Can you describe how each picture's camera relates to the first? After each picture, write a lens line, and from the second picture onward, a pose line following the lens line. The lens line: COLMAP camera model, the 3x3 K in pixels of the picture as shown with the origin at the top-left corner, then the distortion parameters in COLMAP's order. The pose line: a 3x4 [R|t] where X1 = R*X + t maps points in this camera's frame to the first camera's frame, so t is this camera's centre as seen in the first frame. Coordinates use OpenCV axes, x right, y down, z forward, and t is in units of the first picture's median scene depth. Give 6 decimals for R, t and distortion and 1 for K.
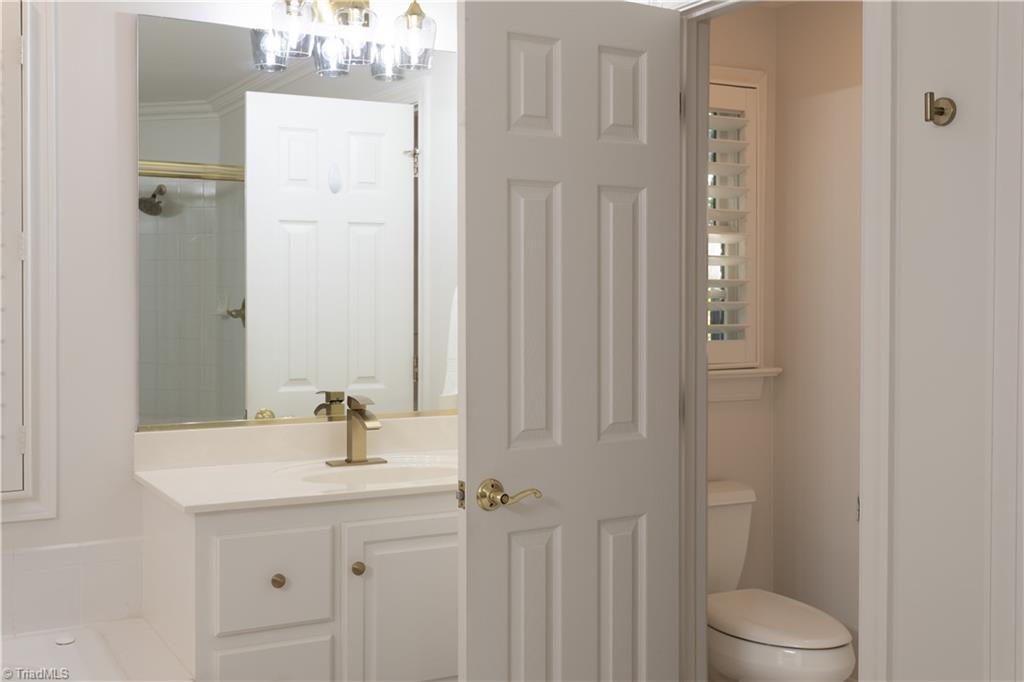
lens RADIAL K [[1192.2, 0, 511.2], [0, 1192.2, 309.7], [0, 0, 1]] dist [0.015343, -0.001939]
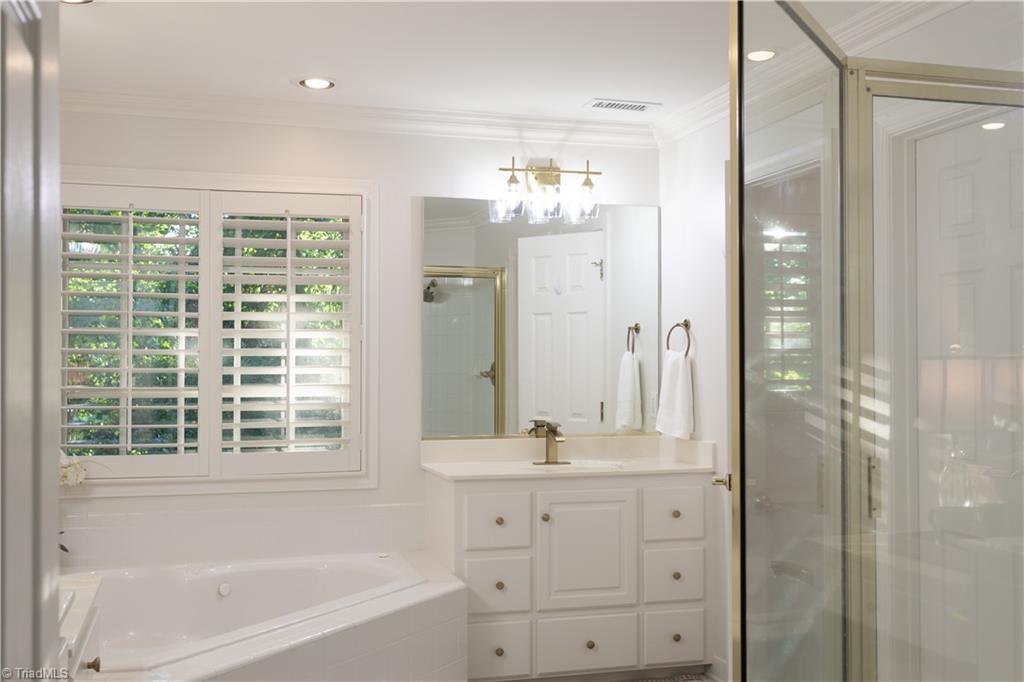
lens RADIAL K [[1104.0, 0, 512.0], [0, 1104.0, 341.0], [0, 0, 1]] dist [-0.003576, -0.000326]
pose [[0.977554, -0.006242, -0.210592, 0.134551], [-0.000338, 0.999513, -0.031196, 0.009572], [0.210685, 0.030567, 0.977076, -0.480059]]
